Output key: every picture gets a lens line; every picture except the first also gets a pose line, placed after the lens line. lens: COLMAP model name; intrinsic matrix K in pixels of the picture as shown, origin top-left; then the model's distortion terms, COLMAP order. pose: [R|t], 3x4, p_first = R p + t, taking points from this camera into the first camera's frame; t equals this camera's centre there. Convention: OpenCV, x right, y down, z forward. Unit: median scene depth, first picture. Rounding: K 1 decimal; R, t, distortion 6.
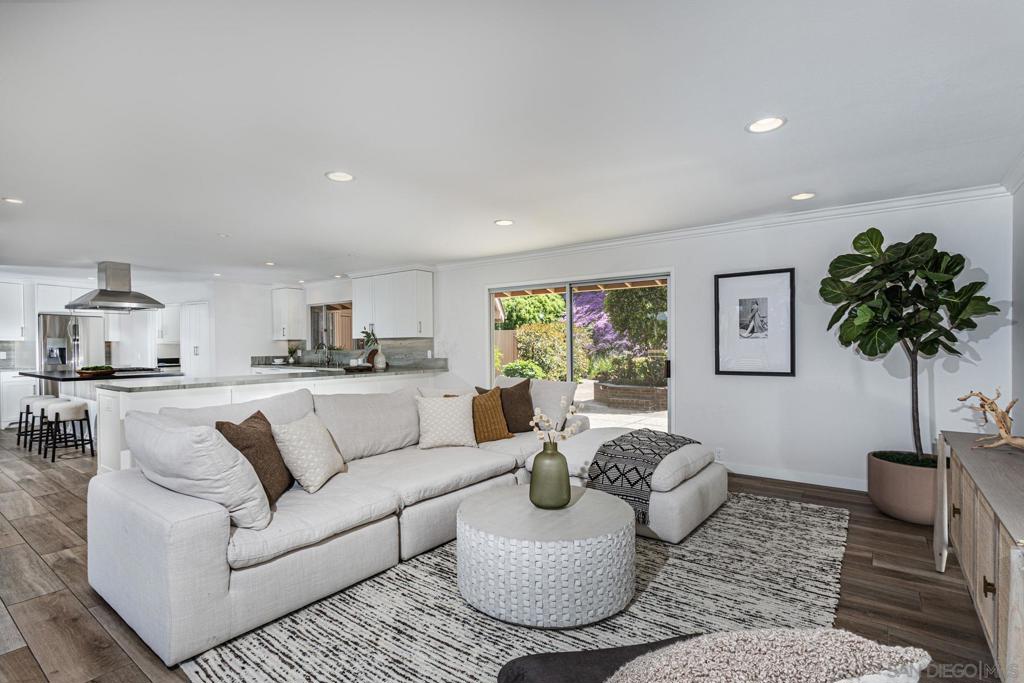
lens RADIAL K [[496.7, 0, 507.2], [0, 496.7, 346.5], [0, 0, 1]] dist [-0.003379, 0.000438]
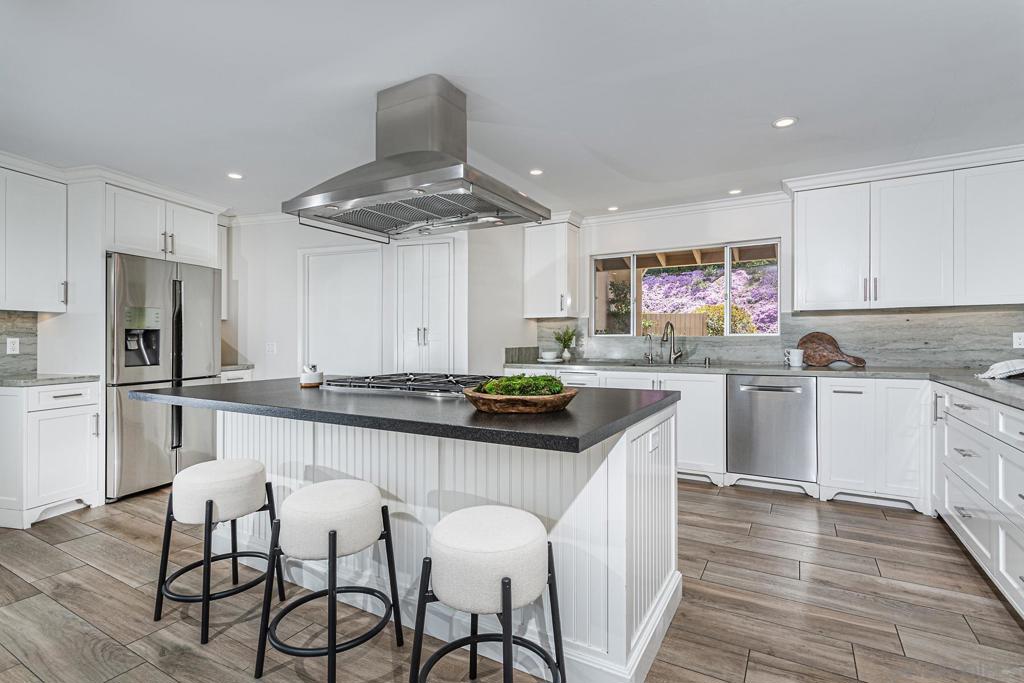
lens RADIAL K [[496.7, 0, 516.1], [0, 496.7, 337.1], [0, 0, 1]] dist [-0.003379, 0.000438]
pose [[0.989298, -0.002323, 0.145894, -0.662035], [0.002968, 0.999987, -0.004199, 0.011556], [-0.145882, 0.004587, 0.989291, 0.537423]]
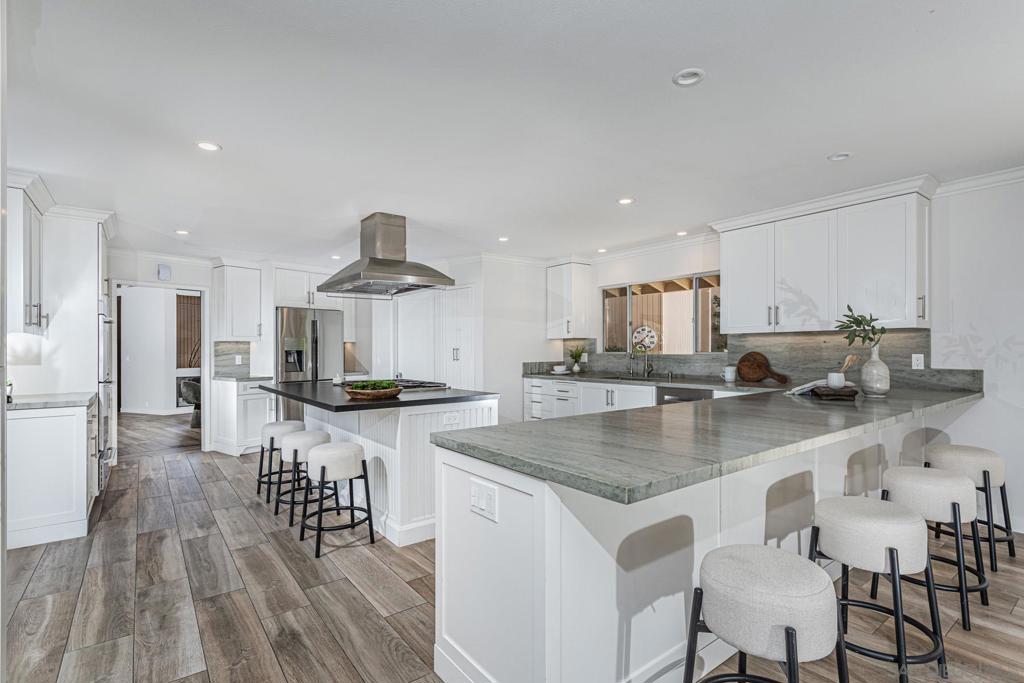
lens RADIAL K [[496.7, 0, 514.2], [0, 496.7, 342.5], [0, 0, 1]] dist [-0.003379, 0.000438]
pose [[0.969203, -0.007202, -0.246156, -0.404416], [0.004440, 0.999921, -0.011777, -0.000412], [0.246221, 0.010321, 0.969159, 0.363329]]
